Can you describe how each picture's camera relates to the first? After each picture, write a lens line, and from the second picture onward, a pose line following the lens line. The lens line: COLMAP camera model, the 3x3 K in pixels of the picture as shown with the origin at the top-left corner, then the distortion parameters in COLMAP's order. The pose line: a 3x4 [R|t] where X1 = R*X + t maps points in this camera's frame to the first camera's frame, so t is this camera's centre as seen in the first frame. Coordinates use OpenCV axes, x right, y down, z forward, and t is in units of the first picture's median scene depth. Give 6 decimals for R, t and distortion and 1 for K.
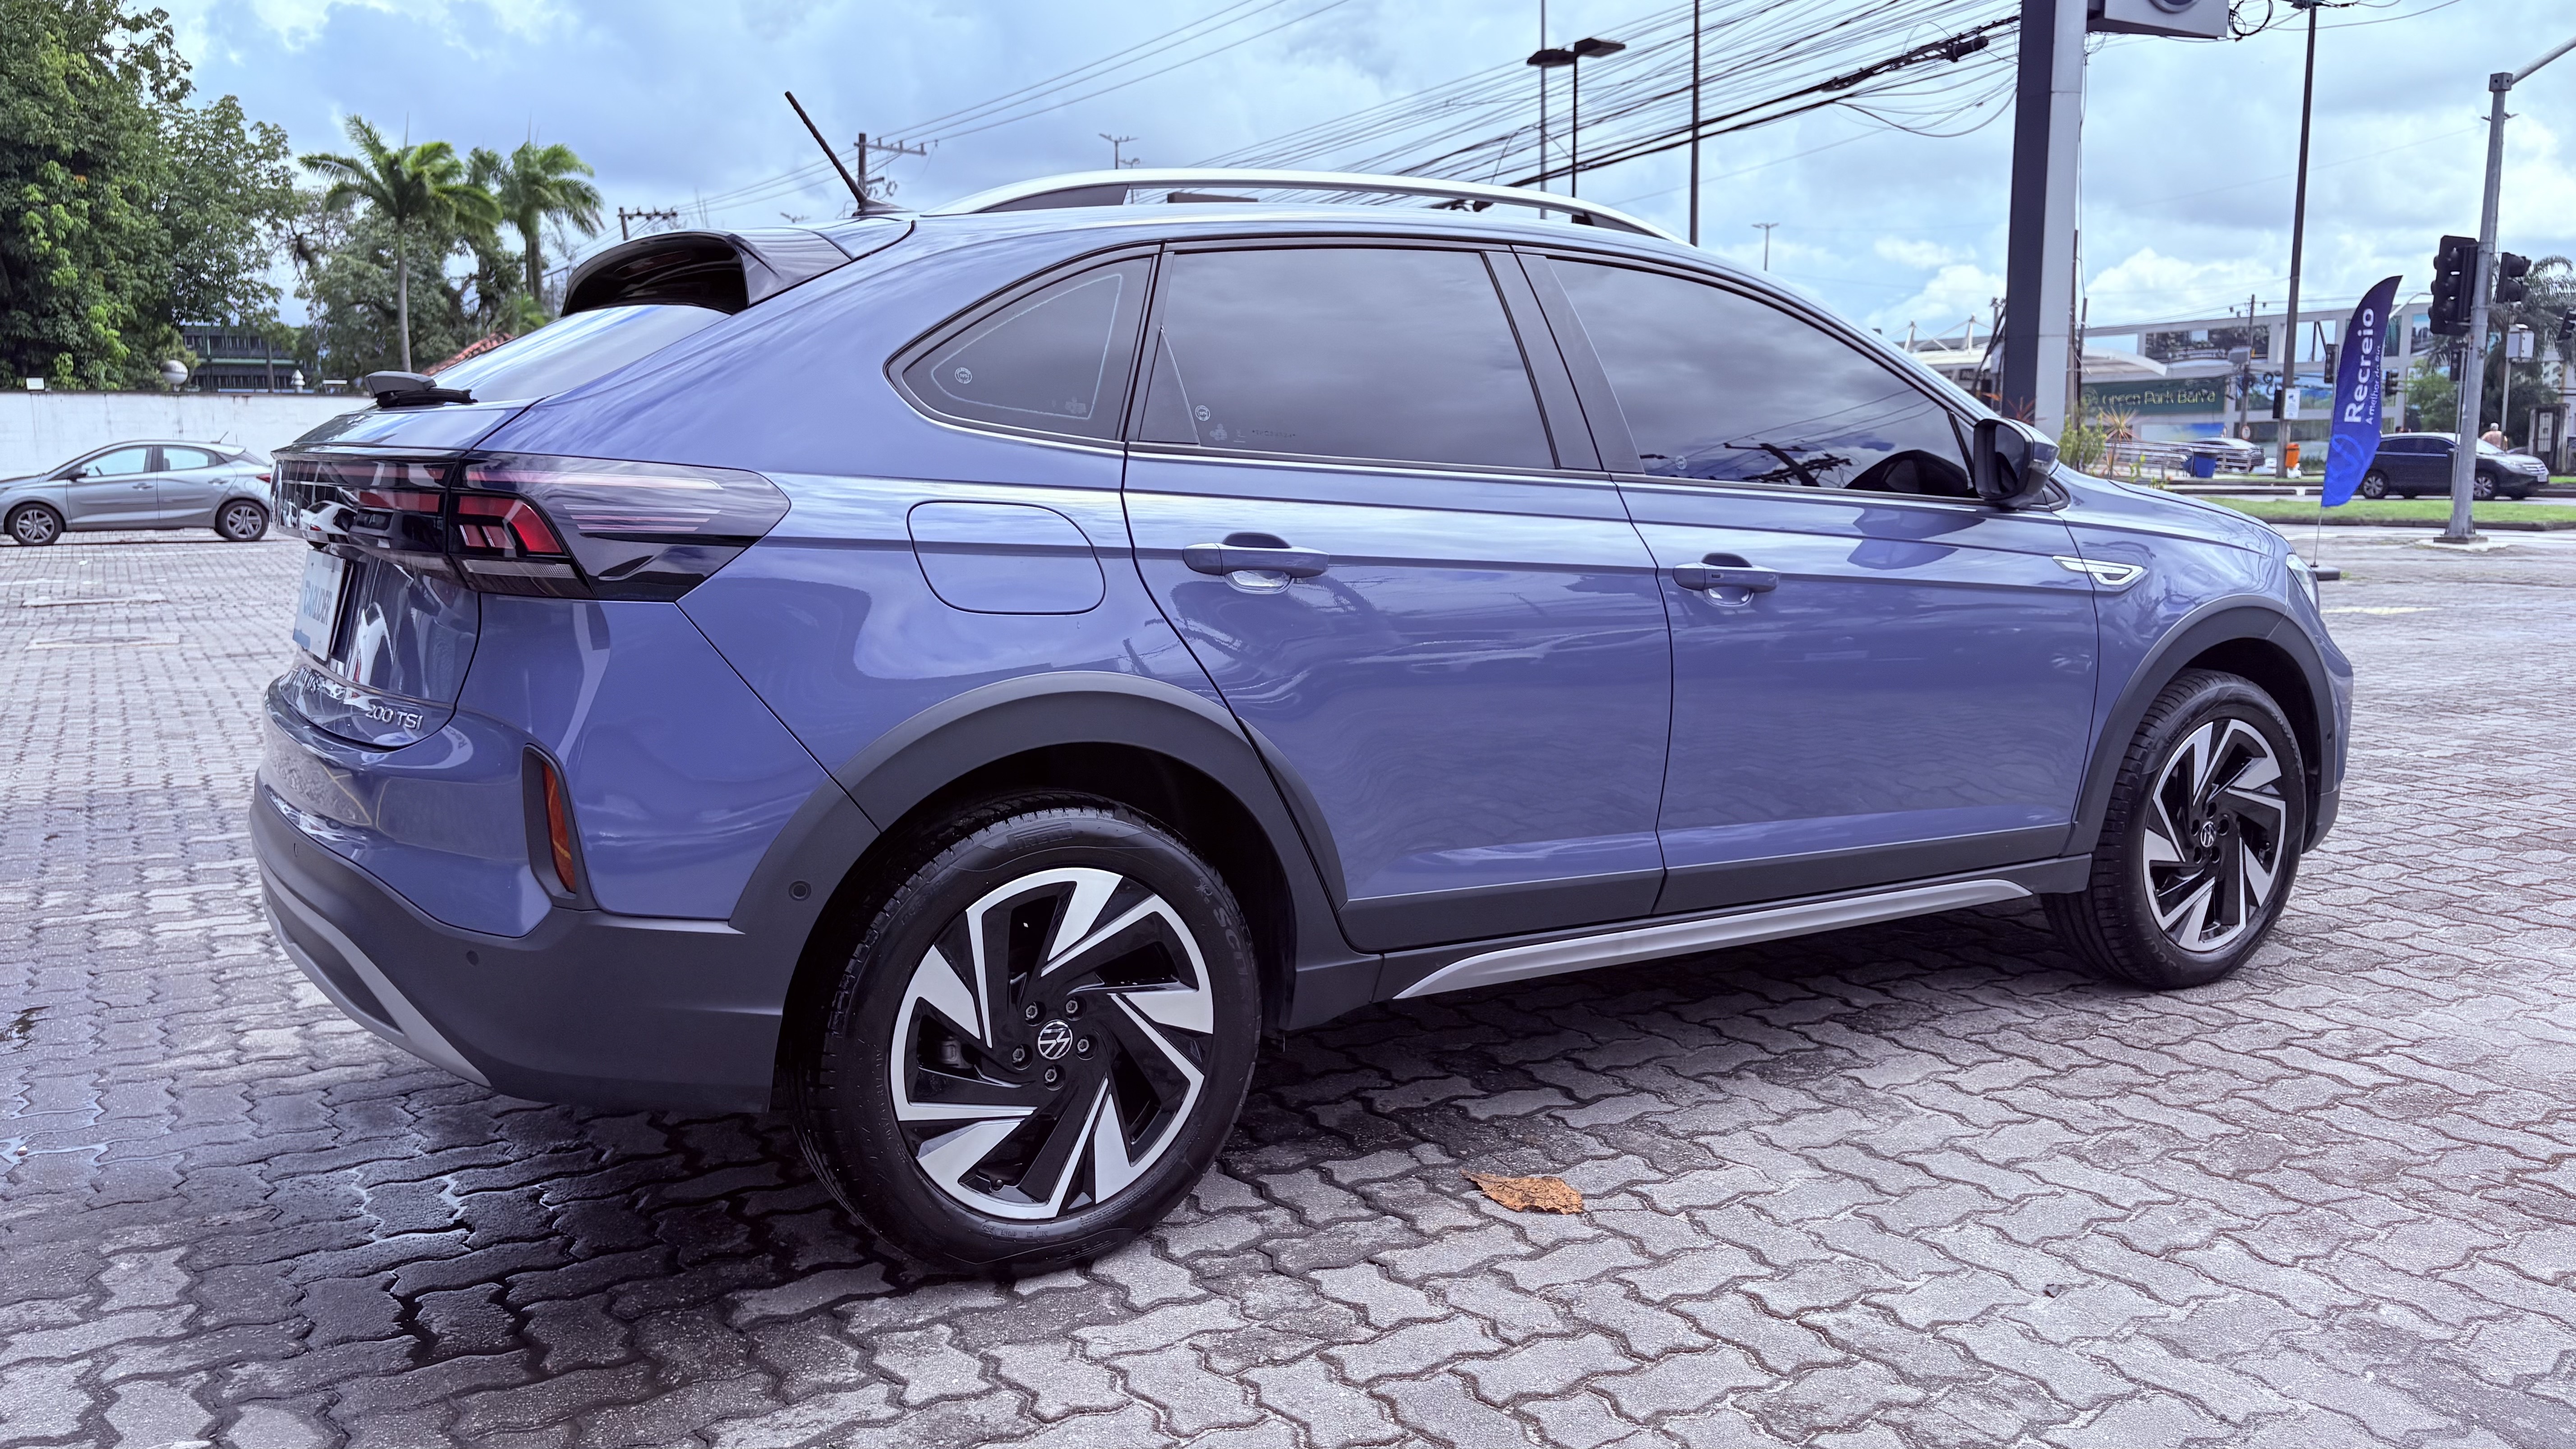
lens RADIAL K [[1962.8, 0, 1282.2], [0, 1962.8, 732.2], [0, 0, 1]] dist [0.071730, -0.097530]
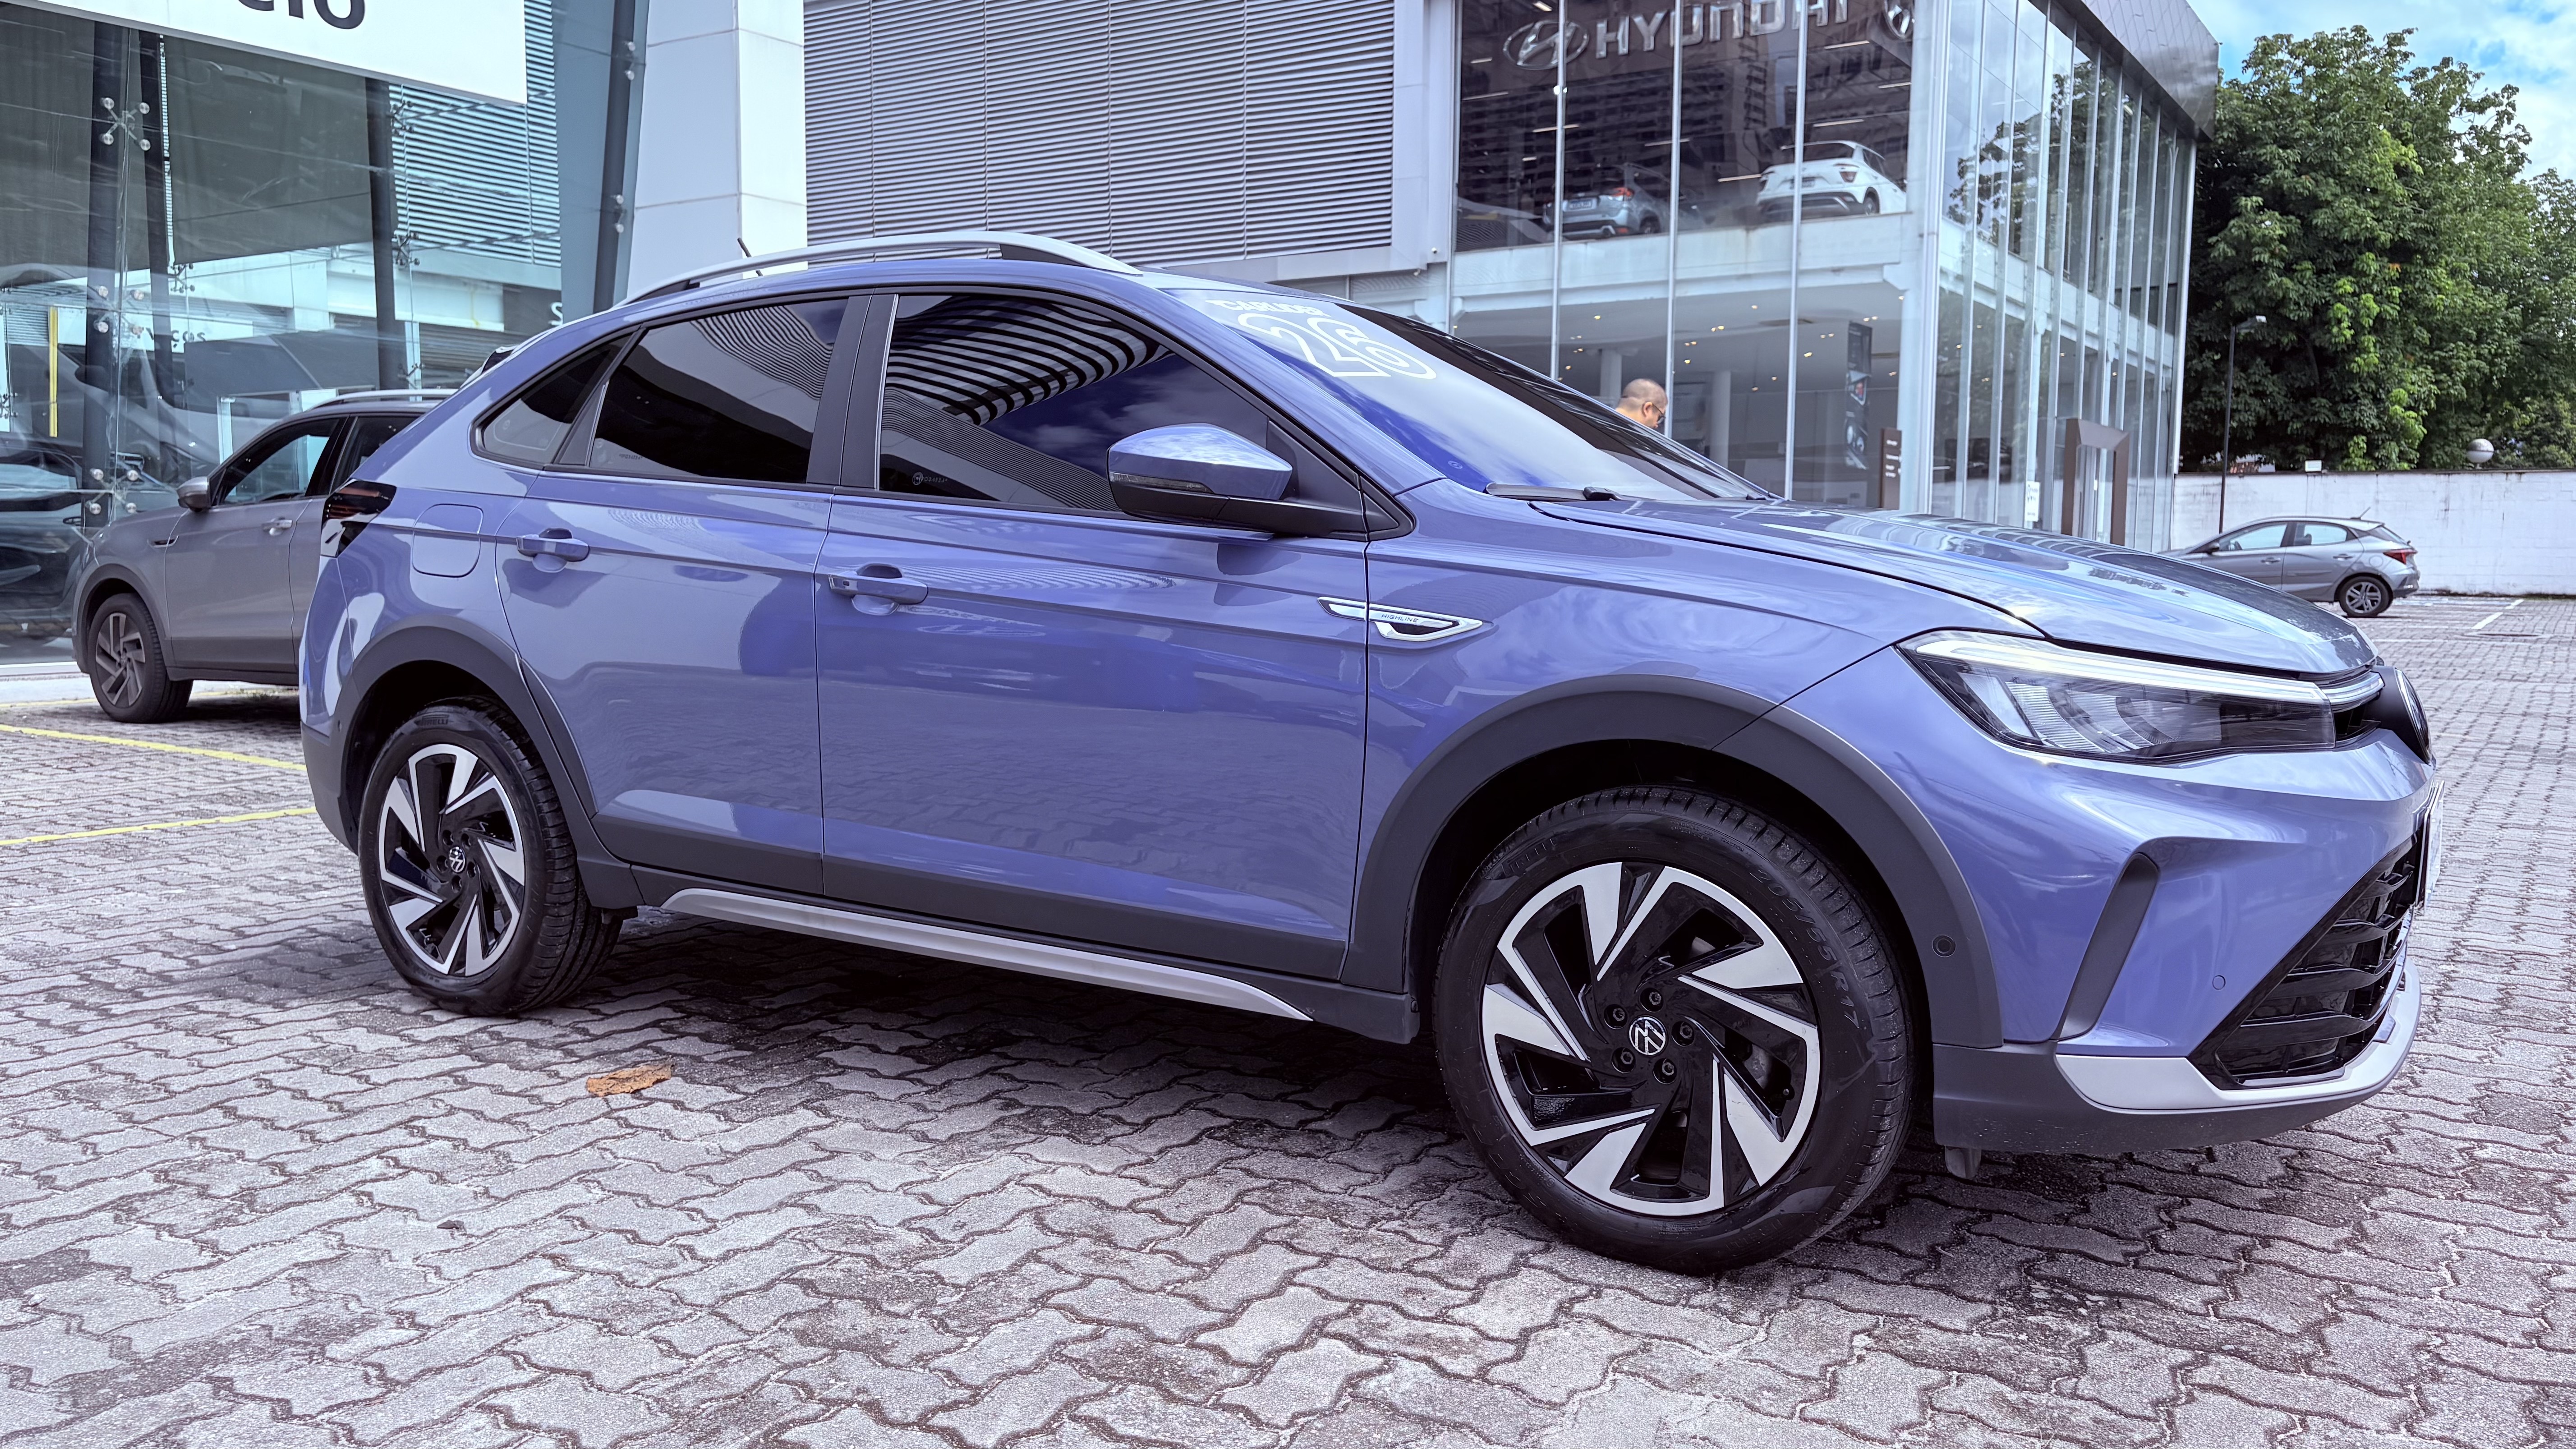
lens RADIAL K [[1962.8, 0, 1282.2], [0, 1962.8, 732.2], [0, 0, 1]] dist [0.071730, -0.097530]
pose [[0.418334, 0.096841, -0.903116, 0.112150], [-0.134667, 0.989924, 0.043770, -0.006862], [0.898254, 0.103310, 0.427160, 0.067021]]
